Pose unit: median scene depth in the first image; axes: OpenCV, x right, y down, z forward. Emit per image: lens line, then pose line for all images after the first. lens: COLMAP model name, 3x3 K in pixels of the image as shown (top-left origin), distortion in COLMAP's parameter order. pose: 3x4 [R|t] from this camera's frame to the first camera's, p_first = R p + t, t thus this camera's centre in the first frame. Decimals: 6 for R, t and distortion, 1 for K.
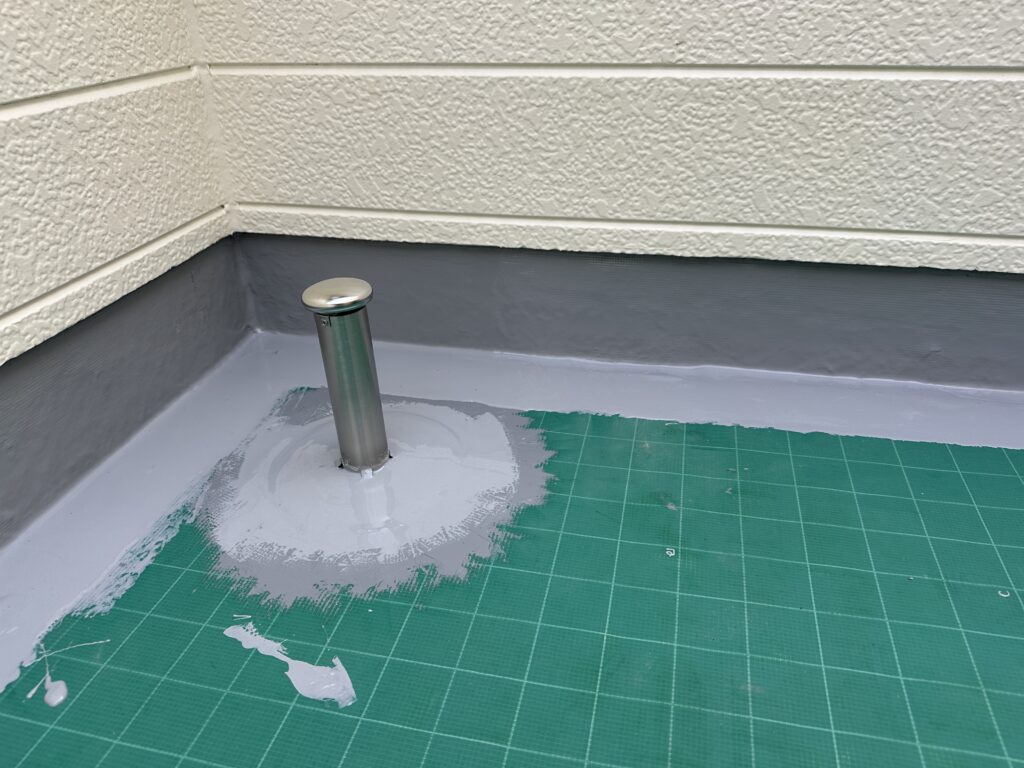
lens RADIAL K [[727.0, 0, 514.1], [0, 727.0, 384.7], [0, 0, 1]] dist [0.002803, 0.000926]
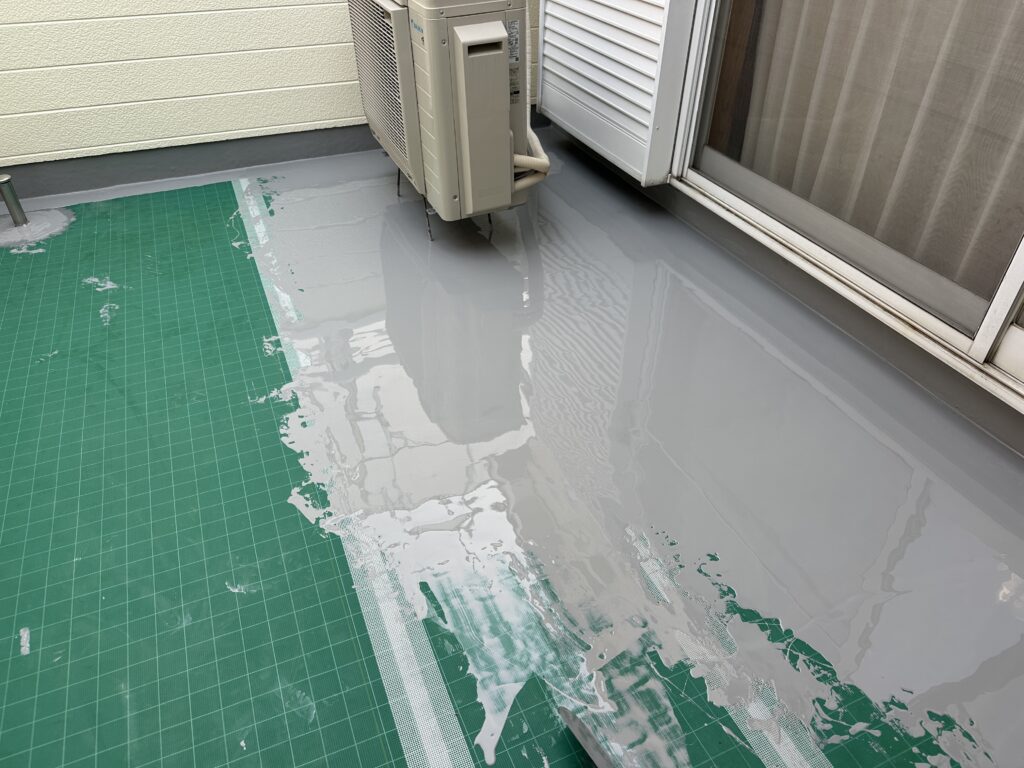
lens RADIAL K [[727.0, 0, 516.5], [0, 727.0, 387.4], [0, 0, 1]] dist [0.002803, 0.000926]
pose [[0.809909, -0.330799, 0.484375, -0.225475], [0.263055, 0.942940, 0.204124, 0.783558], [-0.524261, -0.037905, 0.850714, -3.501253]]
